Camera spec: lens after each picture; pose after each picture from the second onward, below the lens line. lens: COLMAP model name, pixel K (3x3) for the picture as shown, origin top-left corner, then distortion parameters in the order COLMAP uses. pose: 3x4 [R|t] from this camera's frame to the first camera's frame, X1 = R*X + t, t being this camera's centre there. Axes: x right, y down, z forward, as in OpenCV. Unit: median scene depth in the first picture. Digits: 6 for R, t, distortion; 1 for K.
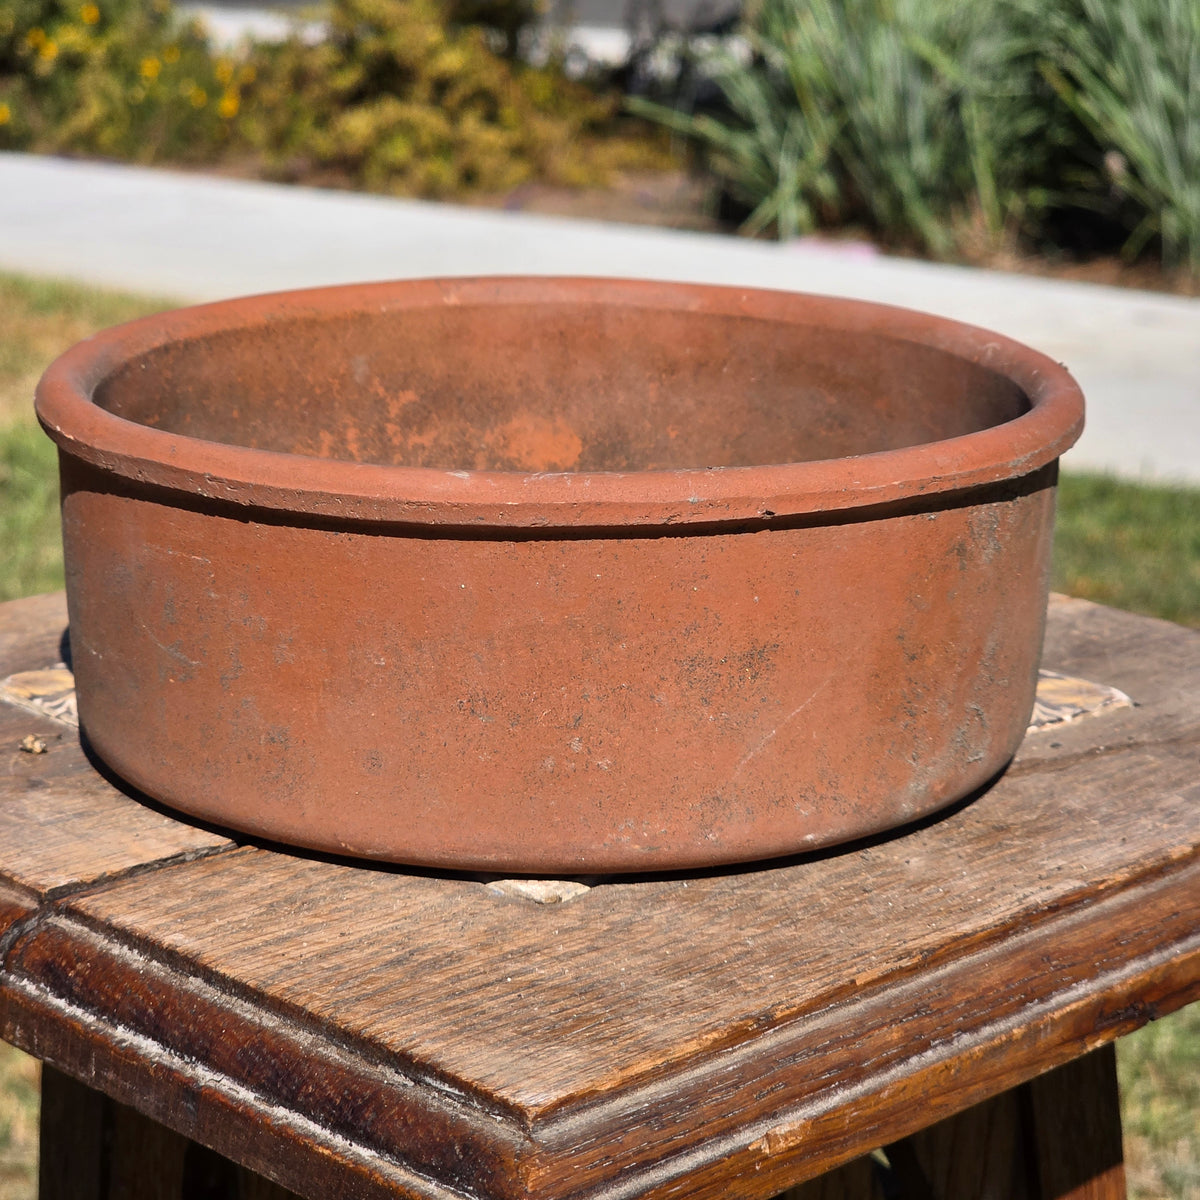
lens RADIAL K [[3260.2, 0, 576.4], [0, 3260.2, 599.6], [0, 0, 1]] dist [-0.236760, 2.602489]
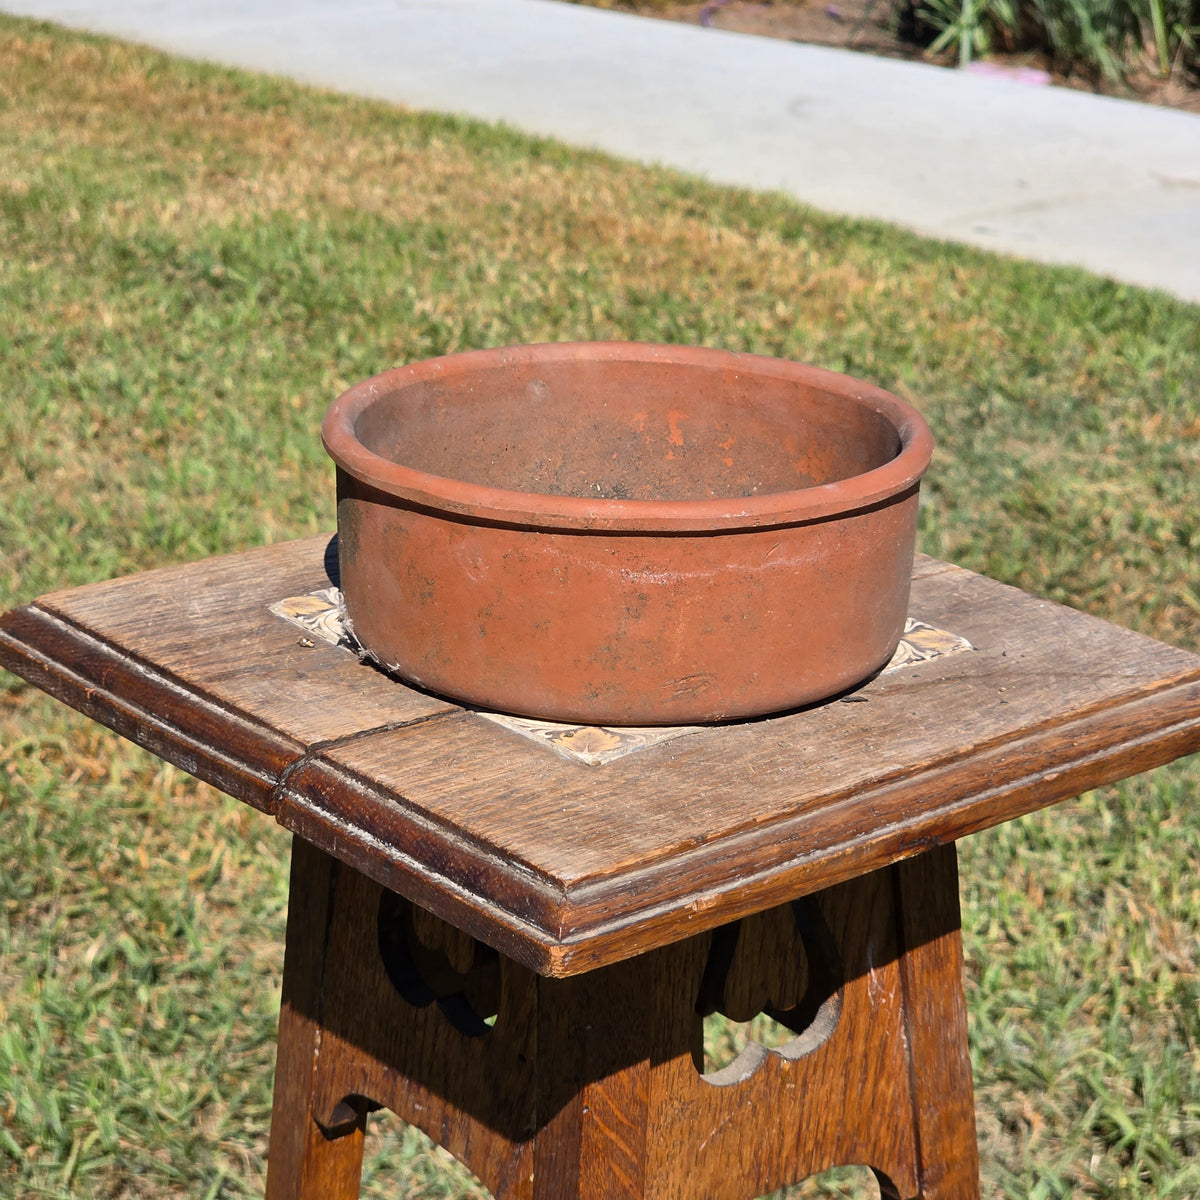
lens RADIAL K [[3390.7, 0, 600.0], [0, 3390.7, 600.0], [0, 0, 1]] dist [-1.387675, 23.484995]
pose [[0.997736, 0.044053, -0.050816, 0.086382], [-0.040074, 0.996239, 0.076824, -0.139833], [0.054010, -0.074614, 0.995749, -0.830853]]
